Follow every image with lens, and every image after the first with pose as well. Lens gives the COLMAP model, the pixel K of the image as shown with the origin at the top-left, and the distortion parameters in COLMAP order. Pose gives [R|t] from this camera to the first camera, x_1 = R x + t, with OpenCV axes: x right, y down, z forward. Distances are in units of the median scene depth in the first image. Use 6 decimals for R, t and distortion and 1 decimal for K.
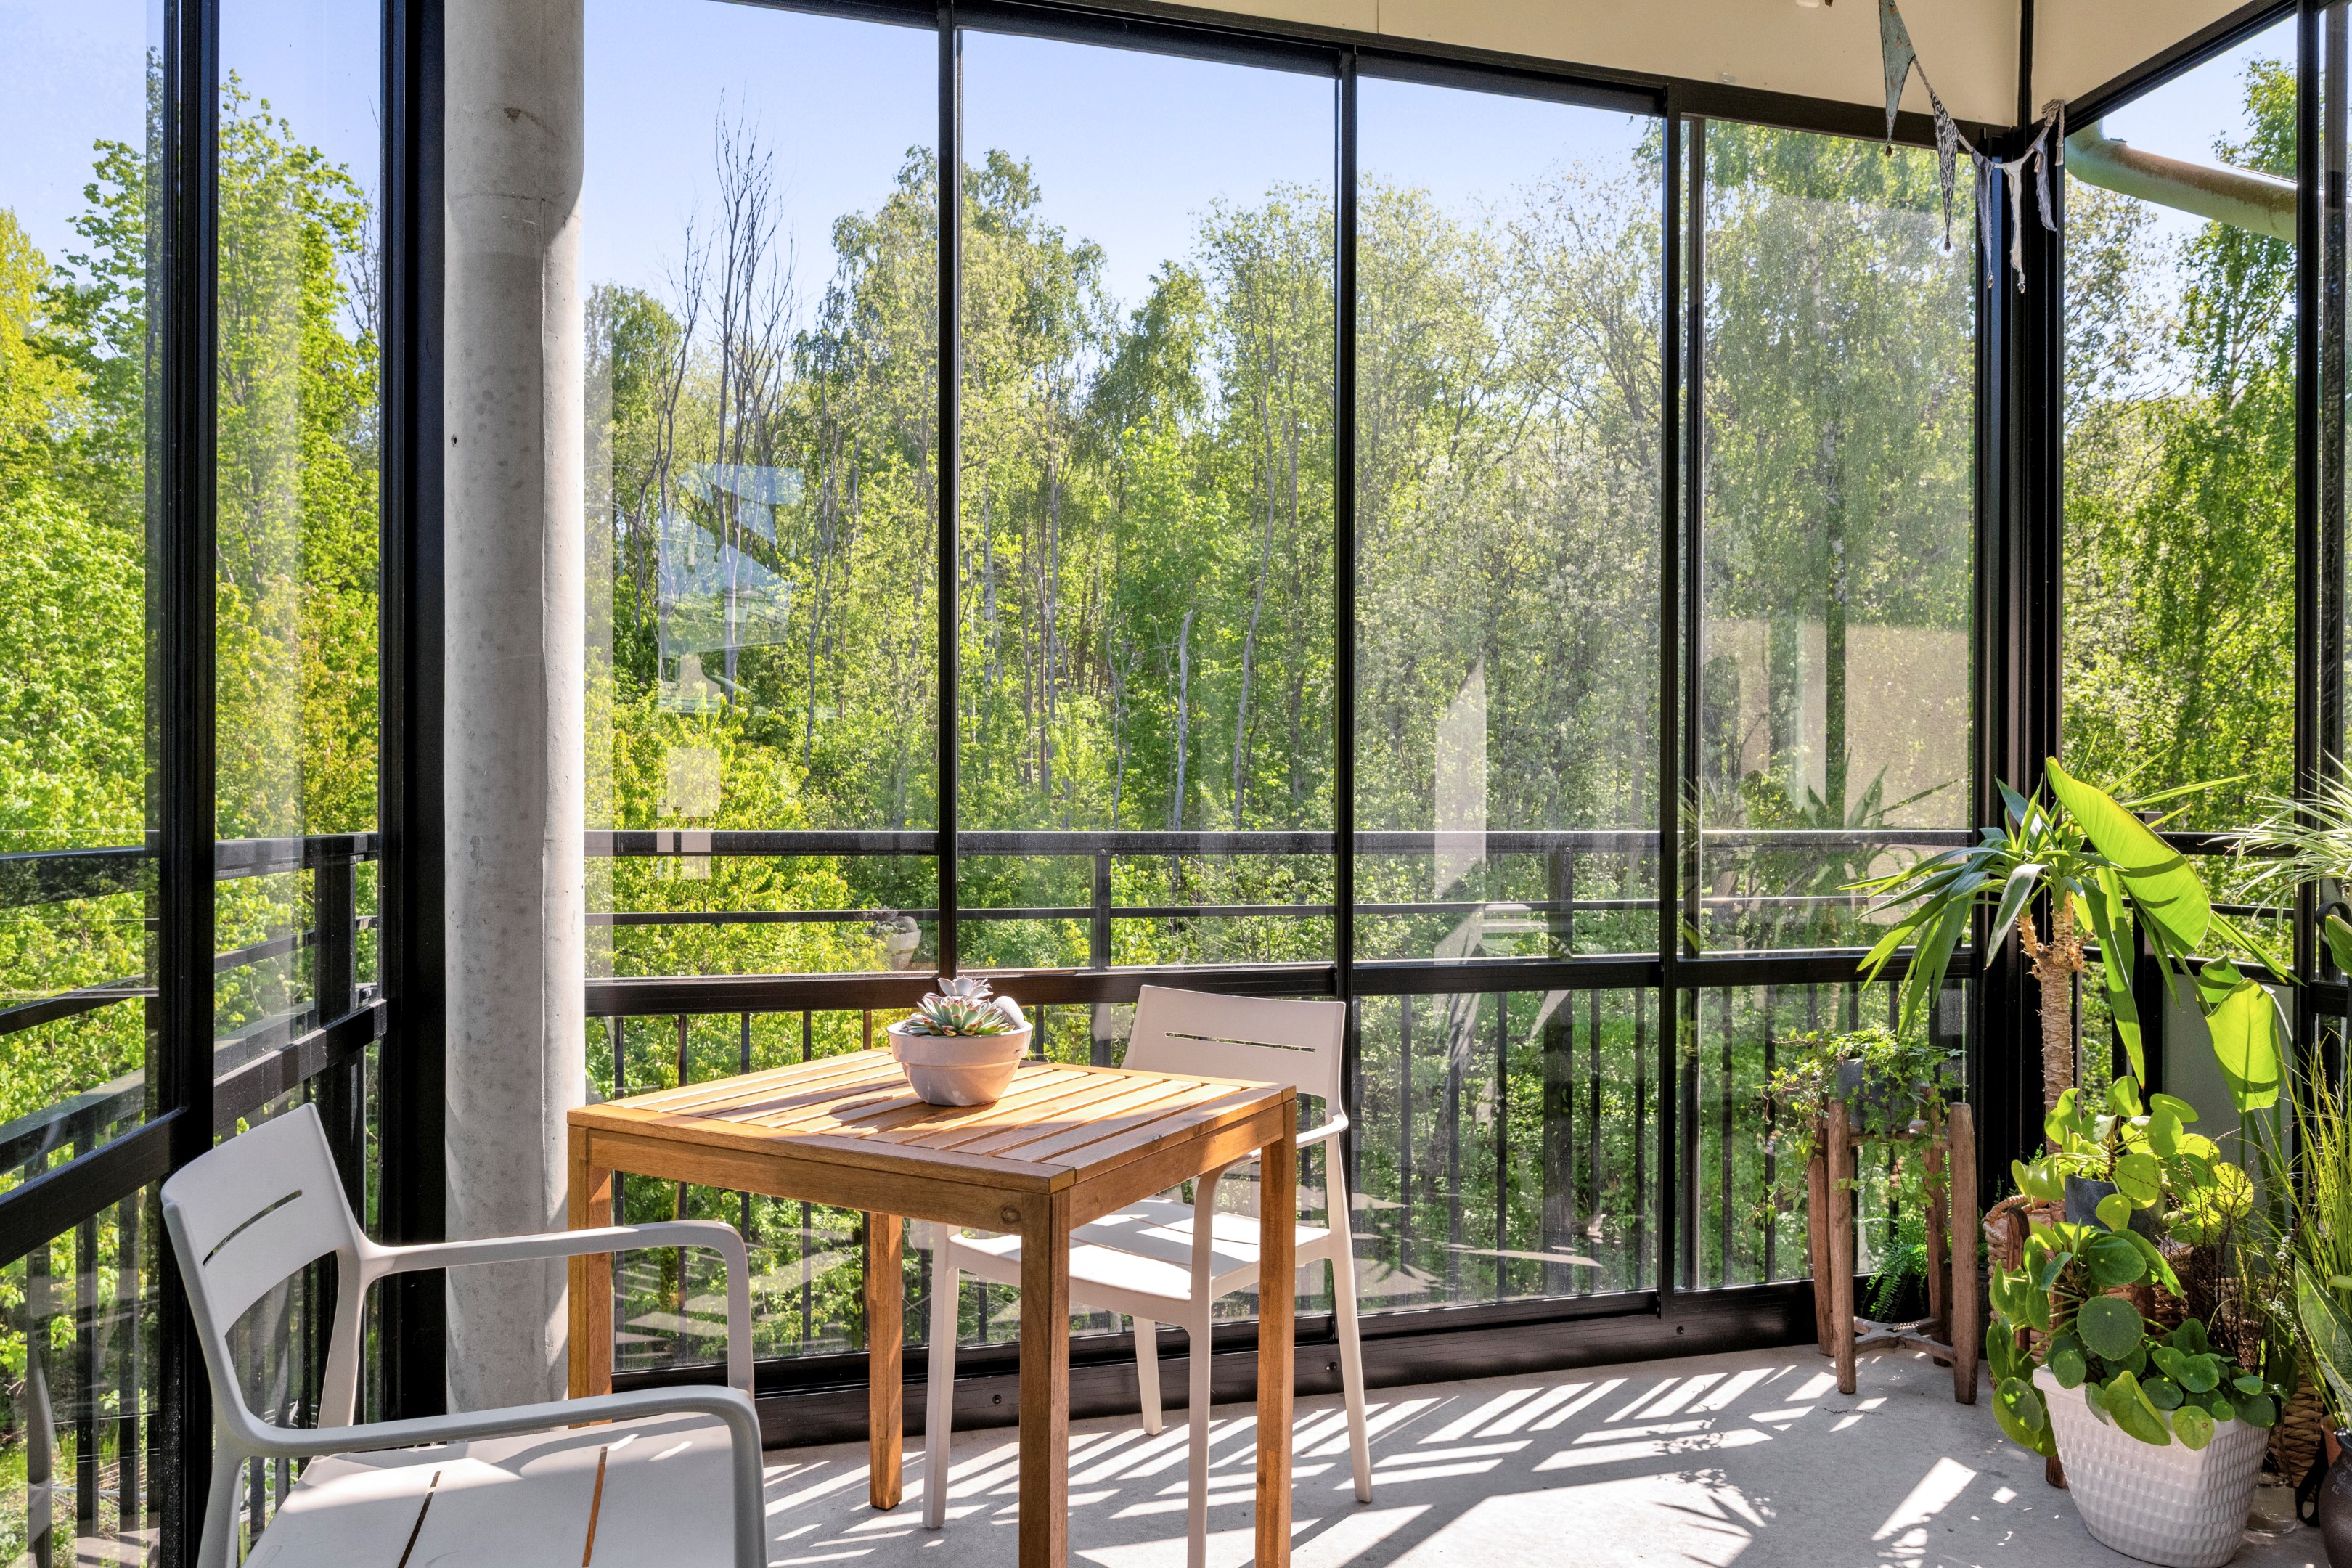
lens RADIAL K [[1474.5, 0, 1184.2], [0, 1474.5, 818.9], [0, 0, 1]] dist [0.002888, 0.000010]
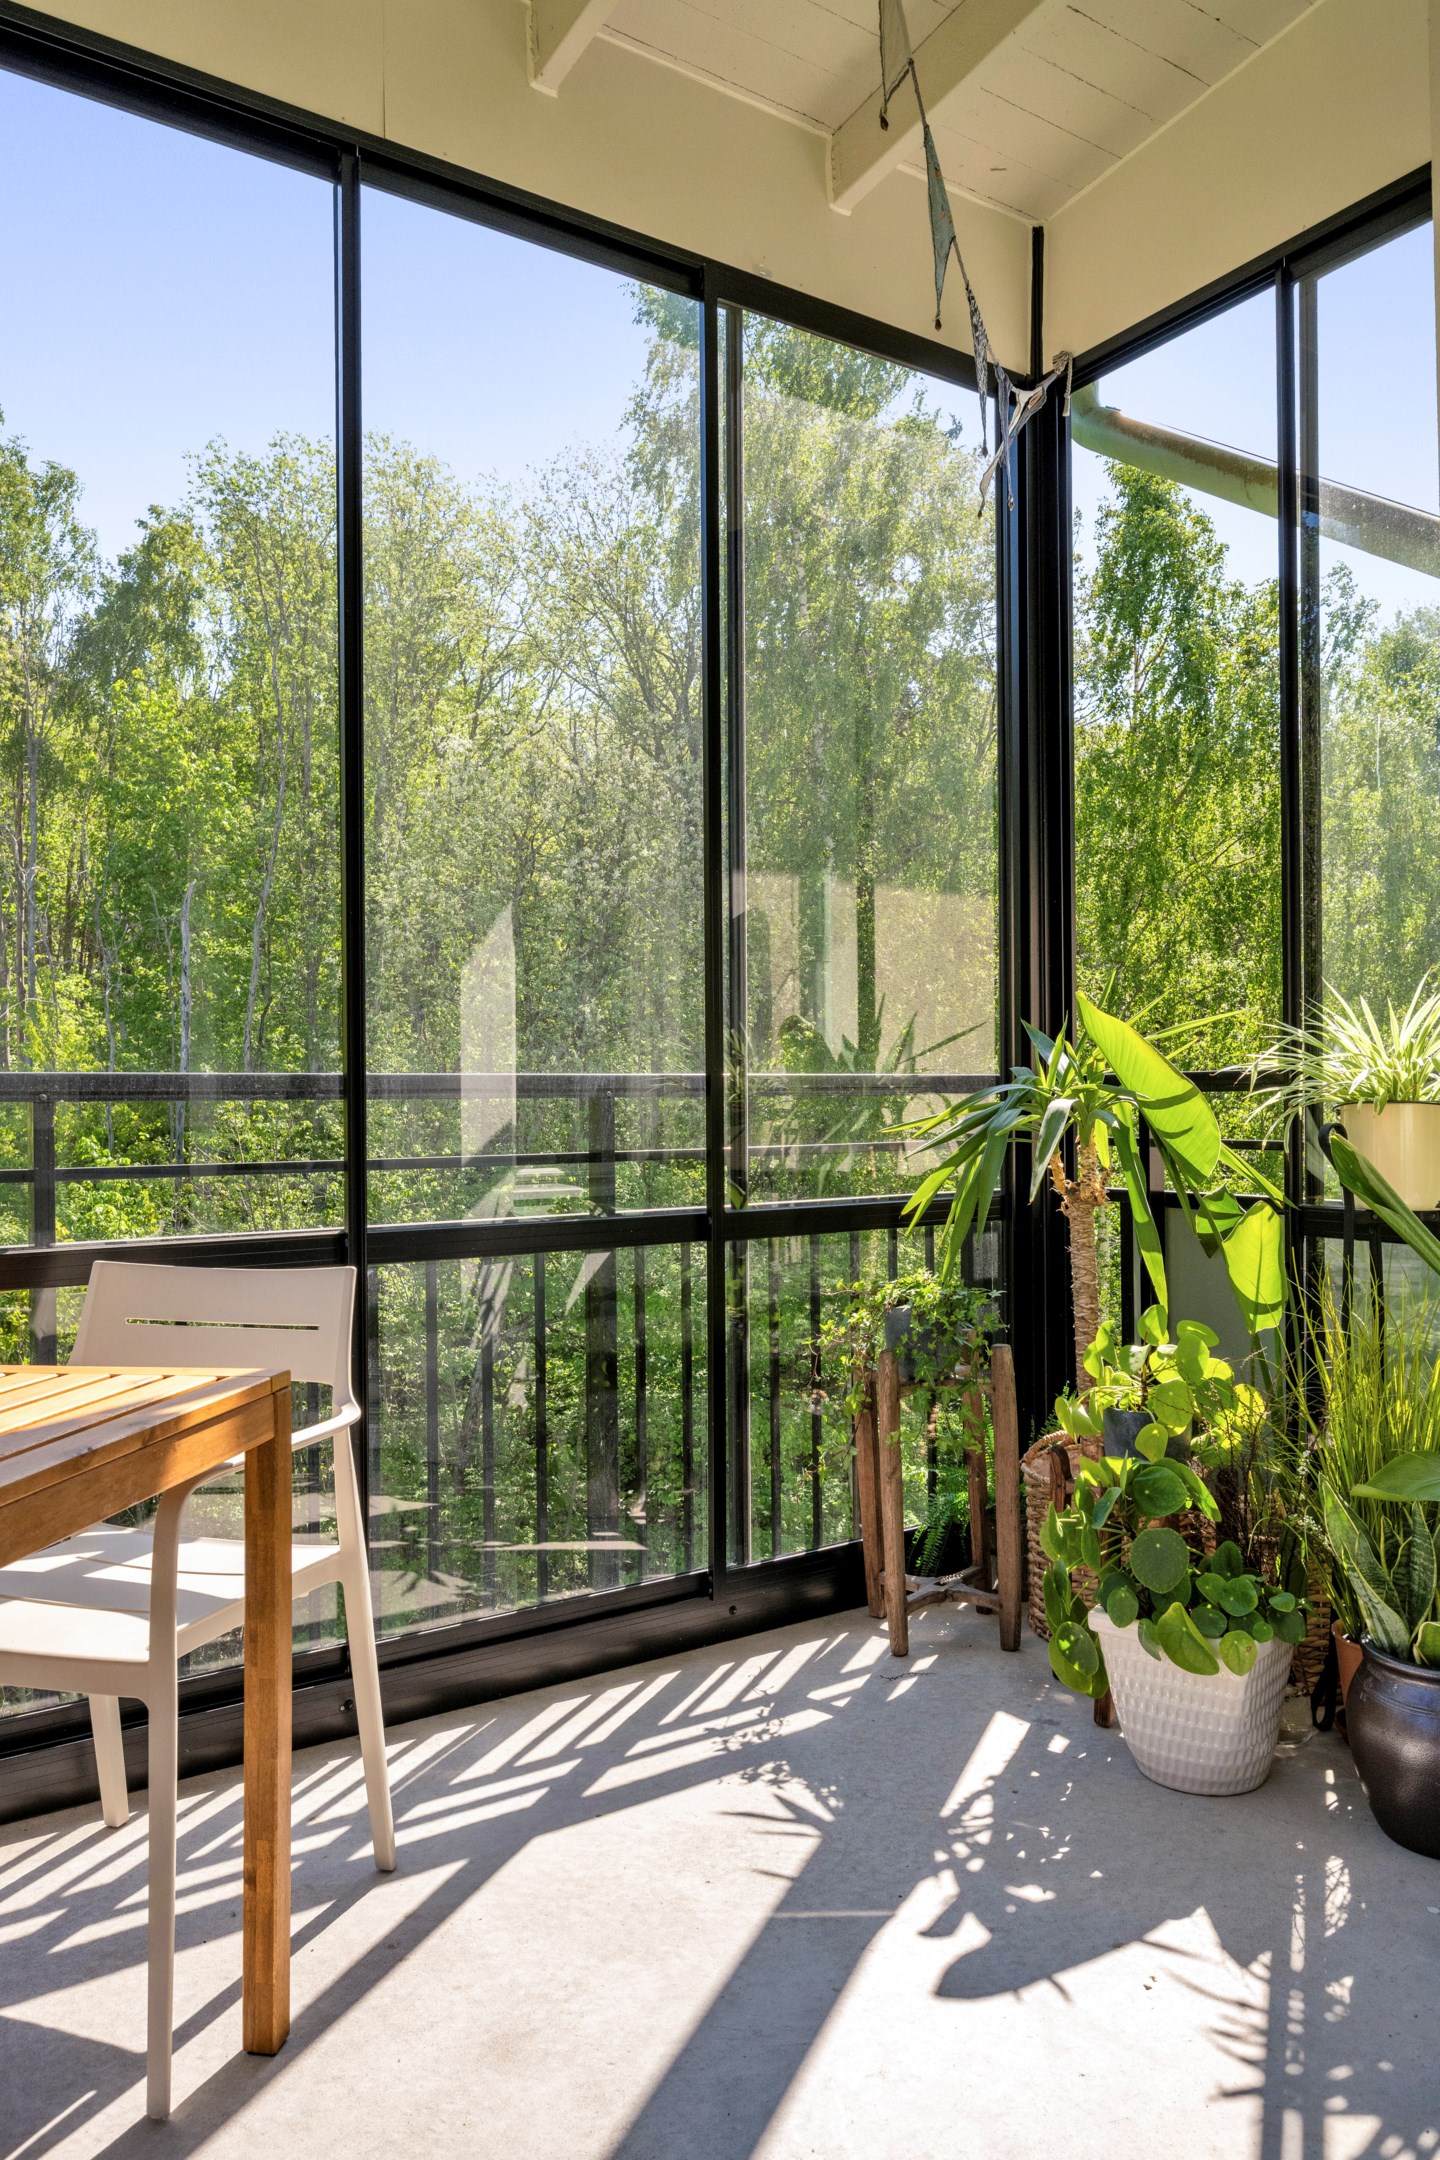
lens RADIAL K [[1483.5, 0, 713.9], [0, 1483.5, 1108.9], [0, 0, 1]] dist [0.001999, -0.000902]
pose [[0.943074, -0.010907, 0.332404, 0.019808], [0.010833, 0.999939, 0.002076, 0.030995], [-0.332407, 0.001643, 0.943135, 0.129949]]
